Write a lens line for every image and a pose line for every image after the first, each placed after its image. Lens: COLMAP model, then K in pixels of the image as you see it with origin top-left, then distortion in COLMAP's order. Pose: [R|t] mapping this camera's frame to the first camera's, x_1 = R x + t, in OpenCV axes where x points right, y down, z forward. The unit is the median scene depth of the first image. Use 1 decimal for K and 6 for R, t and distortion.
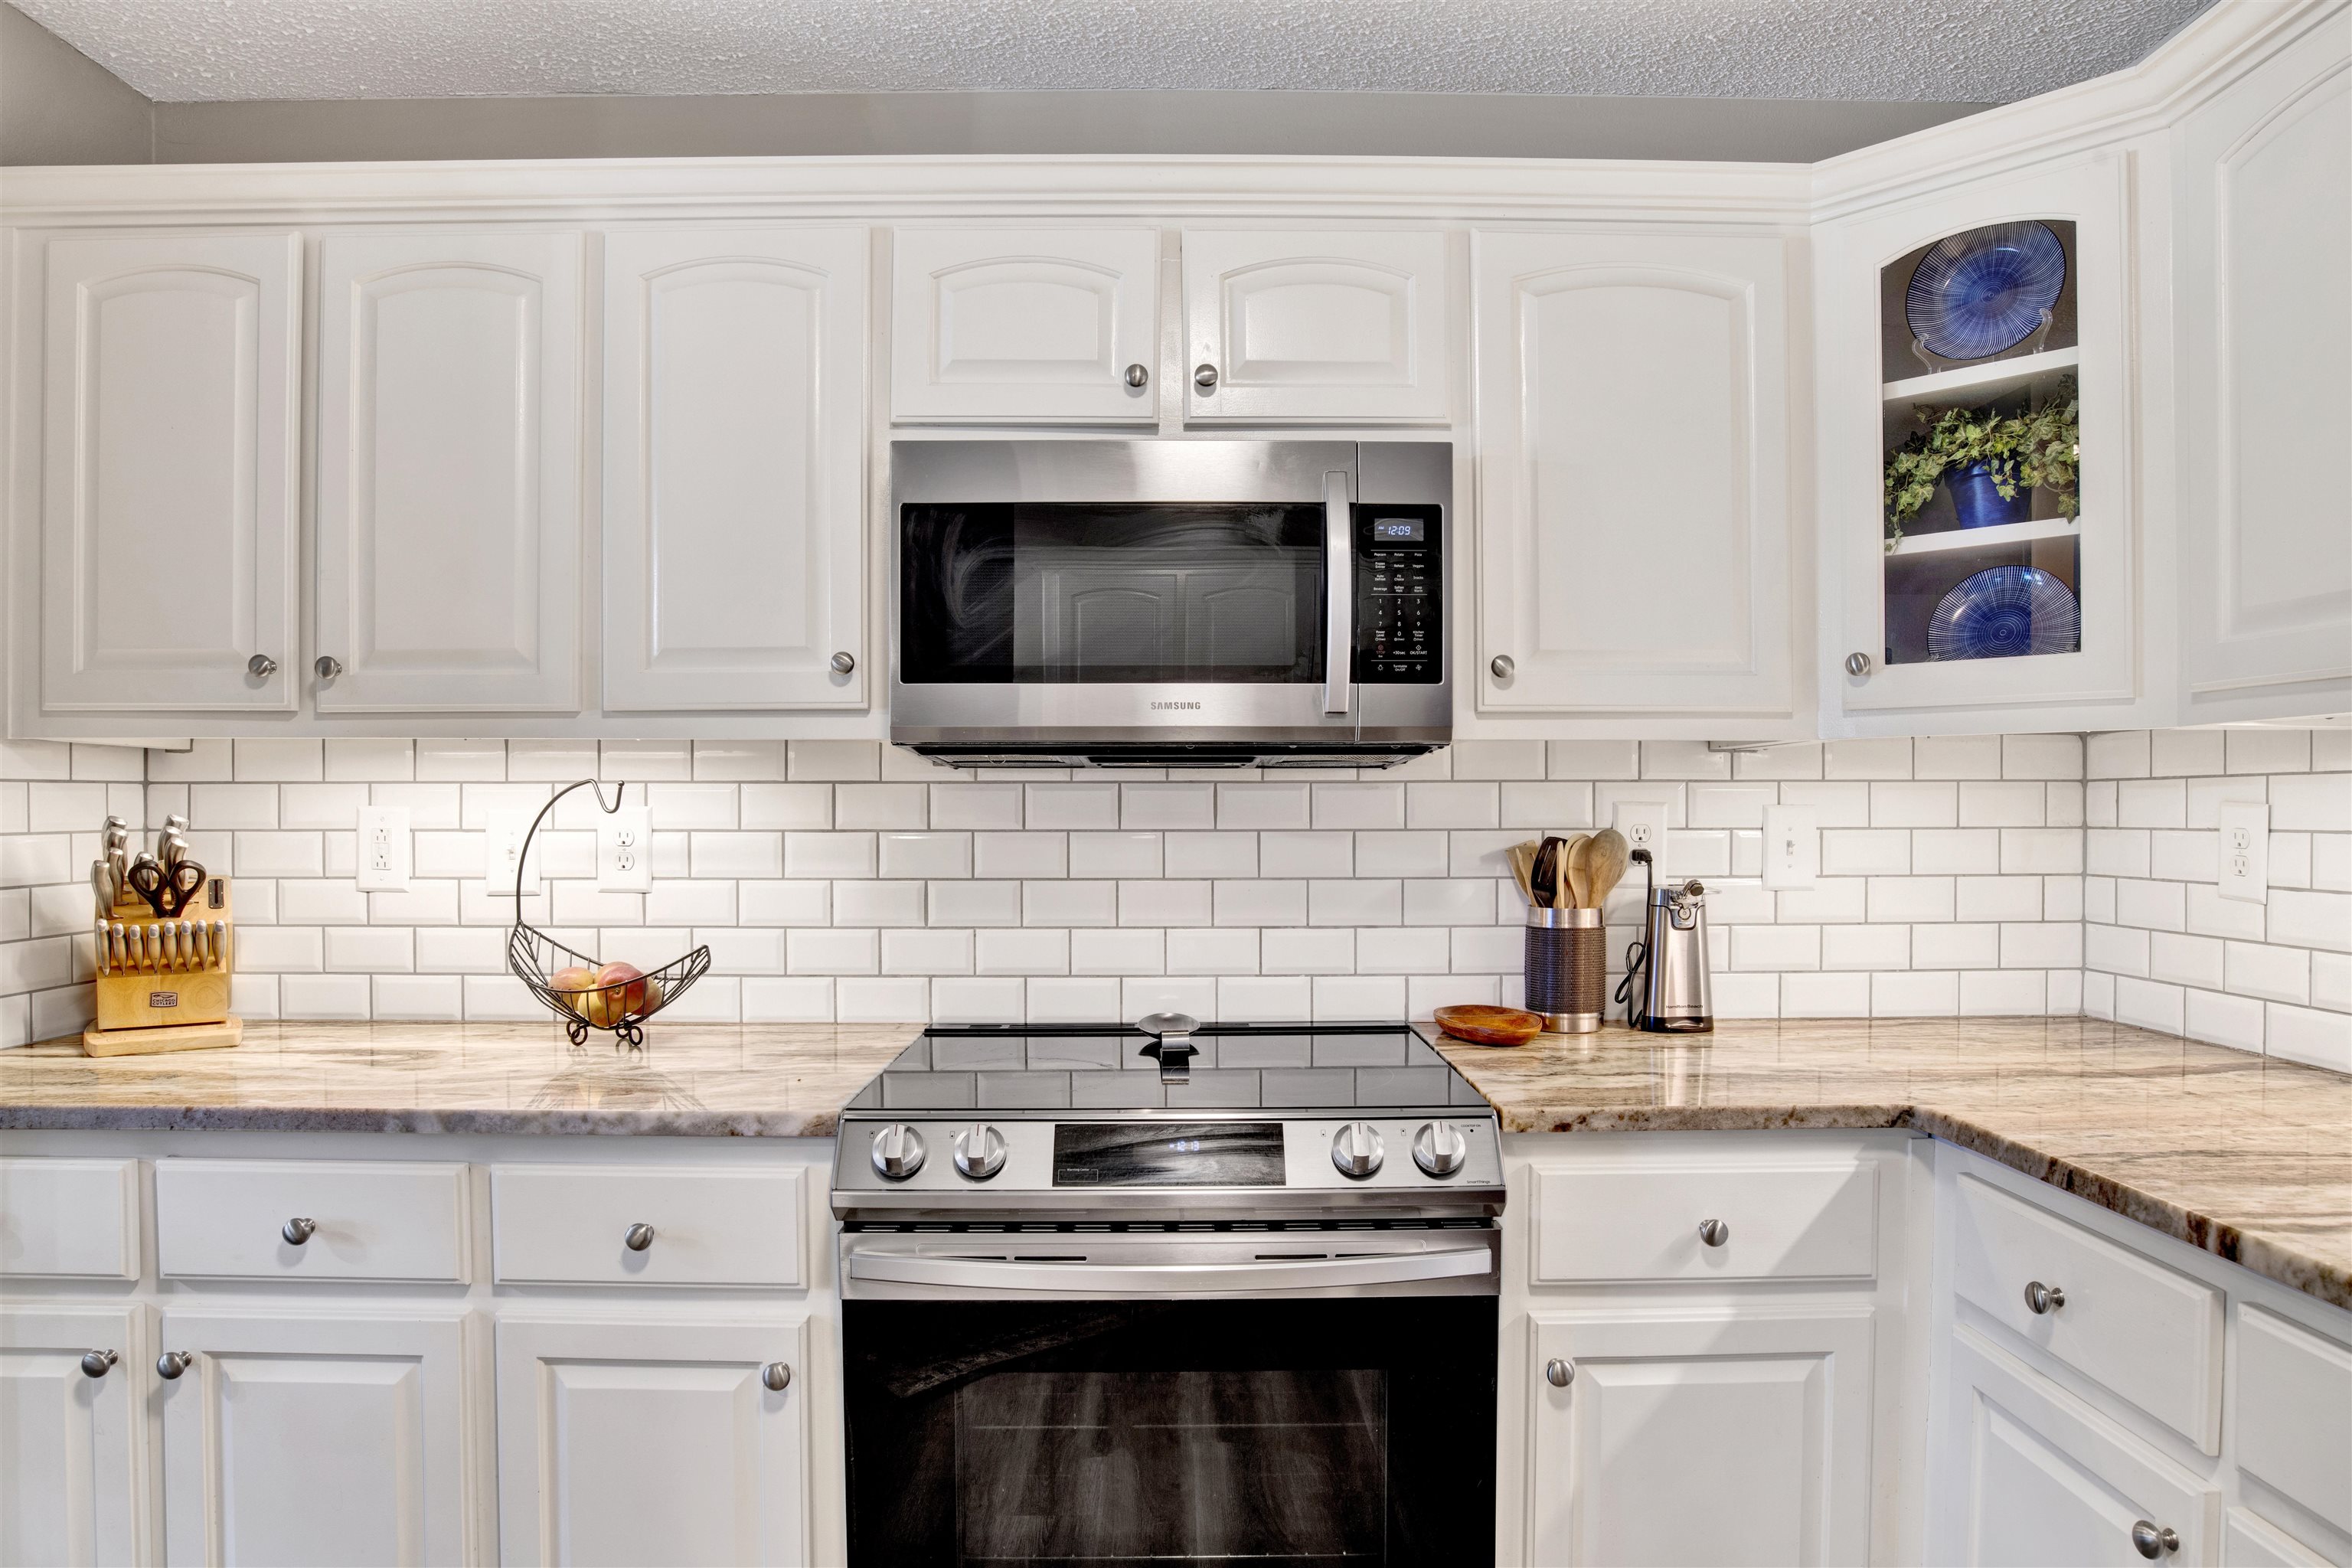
lens RADIAL K [[1413.4, 0, 1176.0], [0, 1413.4, 784.0], [0, 0, 1]] dist [-0.055822, 0.000328]
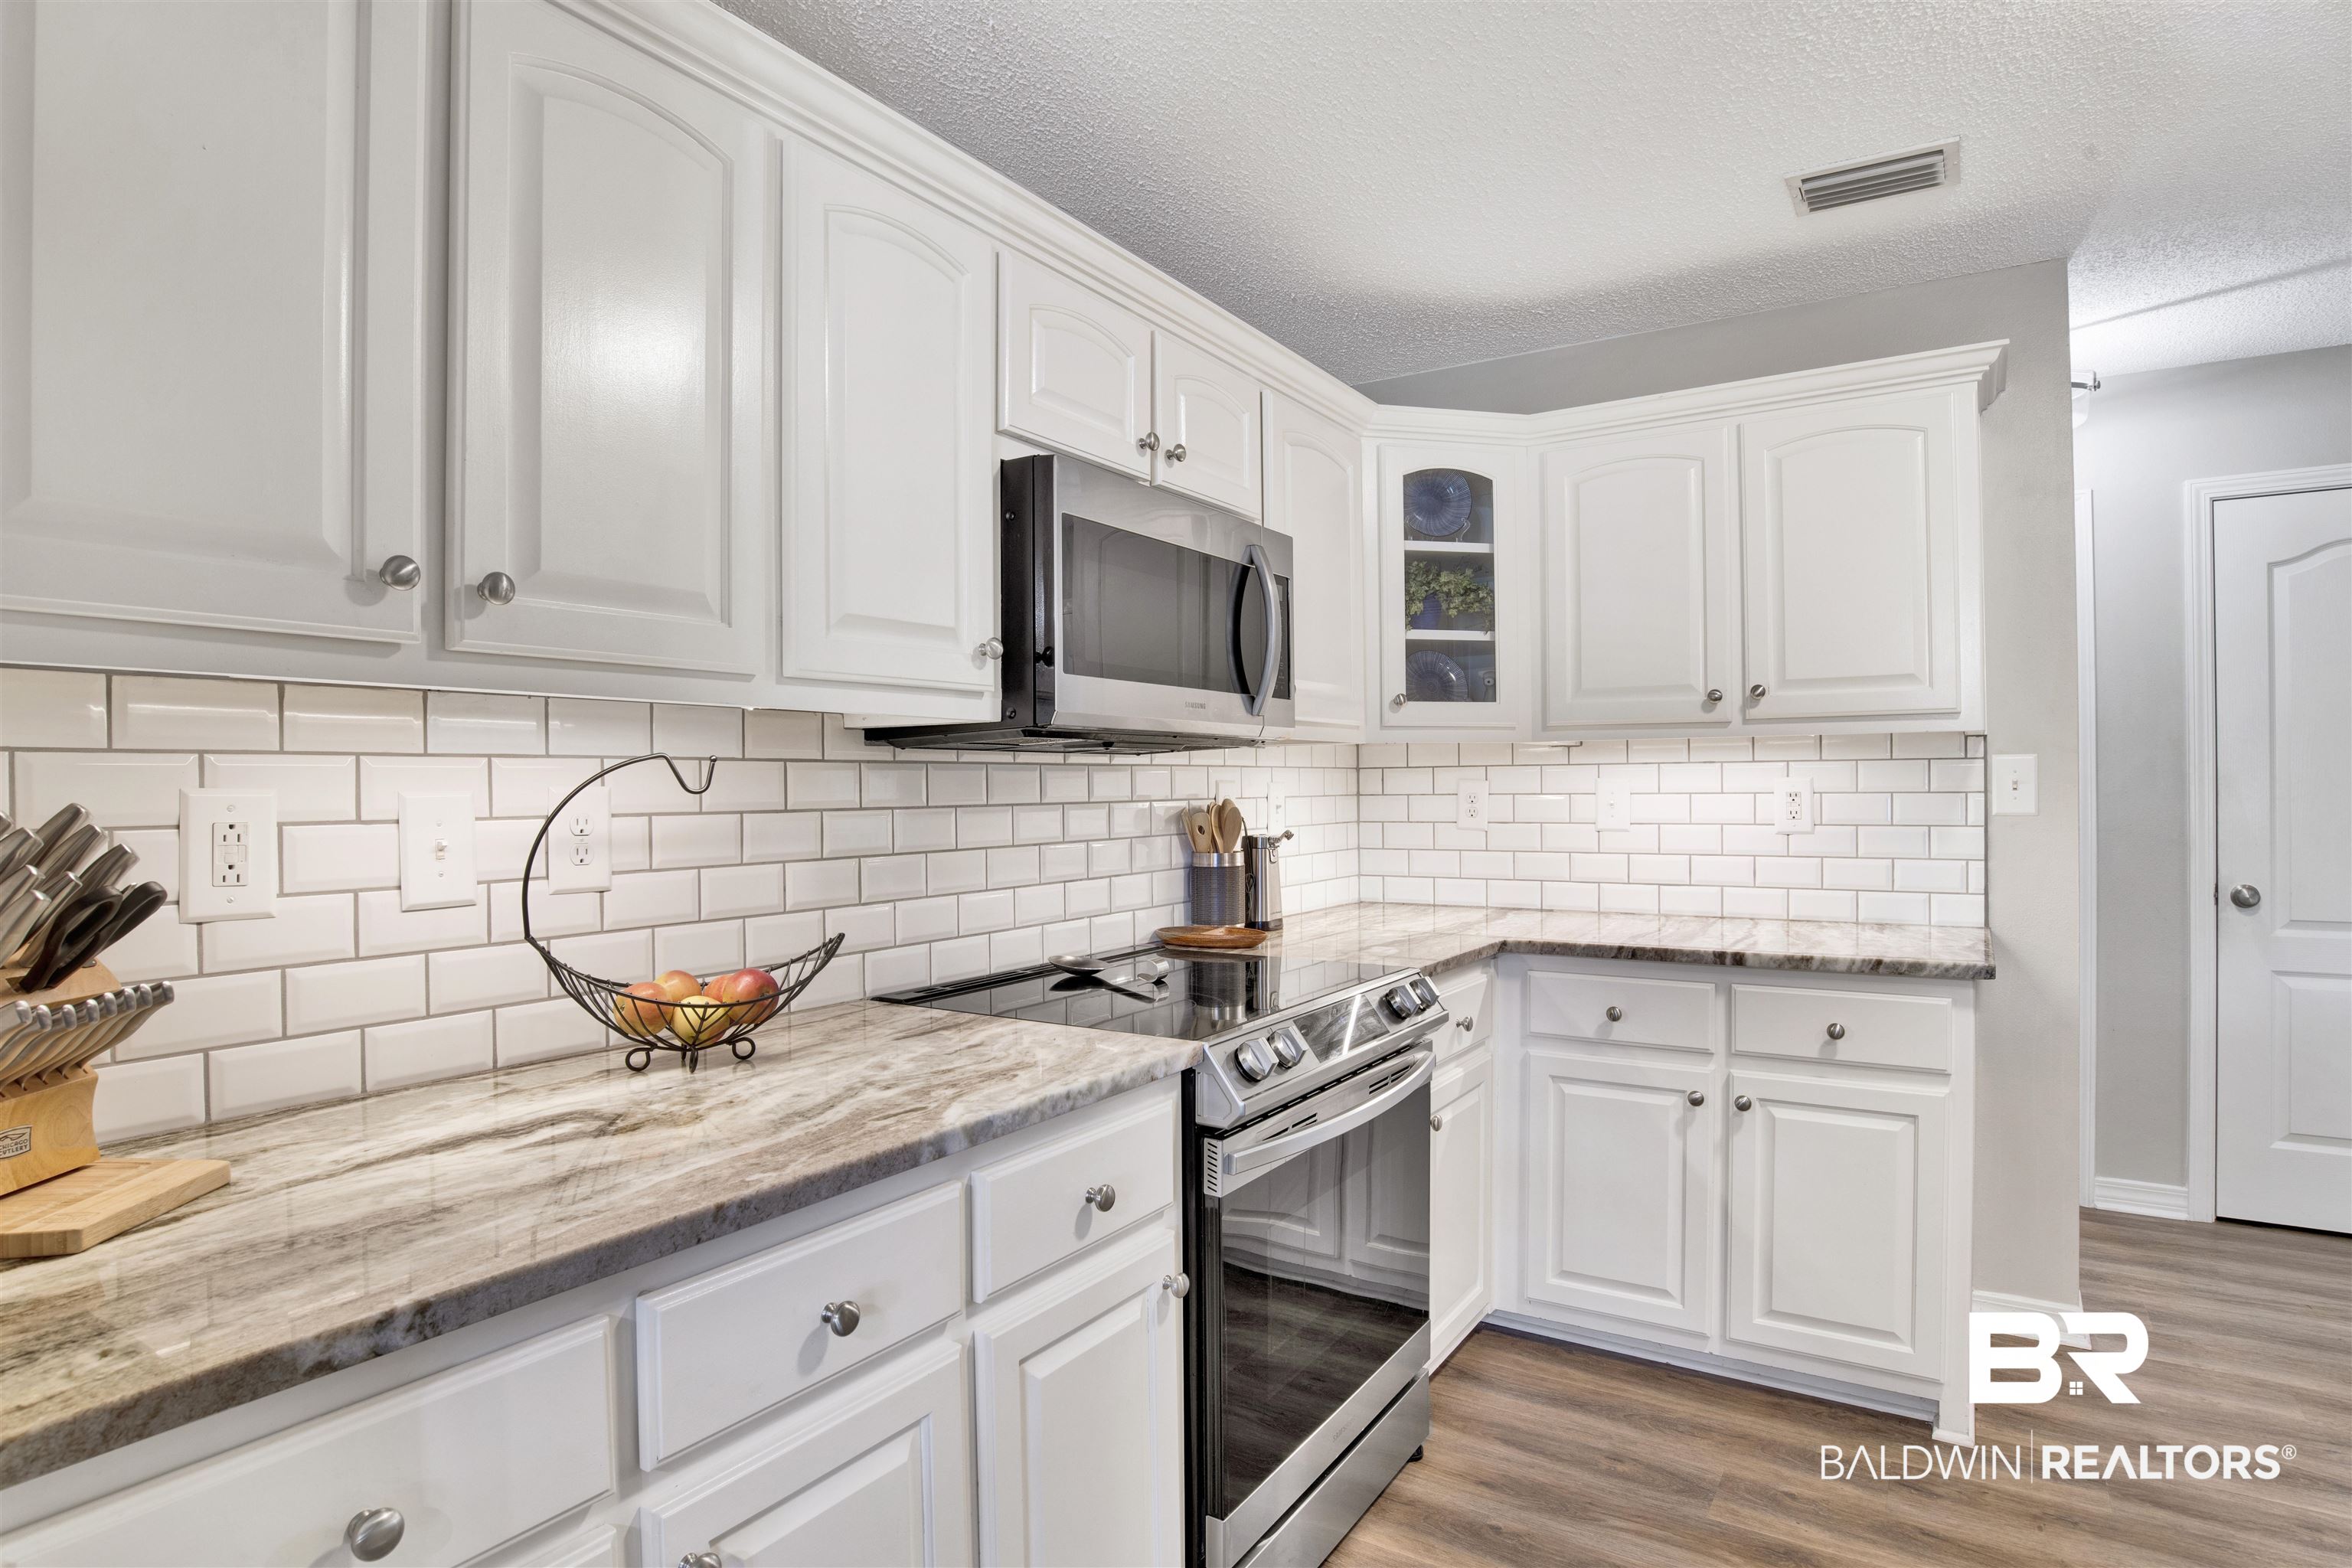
lens RADIAL K [[1264.4, 0, 1176.0], [0, 1264.4, 784.0], [0, 0, 1]] dist [-0.073105, 0.029268]
pose [[0.537393, -0.003397, 0.843325, -0.935748], [-0.007796, 0.999929, 0.008995, 0.005842], [-0.843296, -0.011408, 0.537328, 0.370340]]
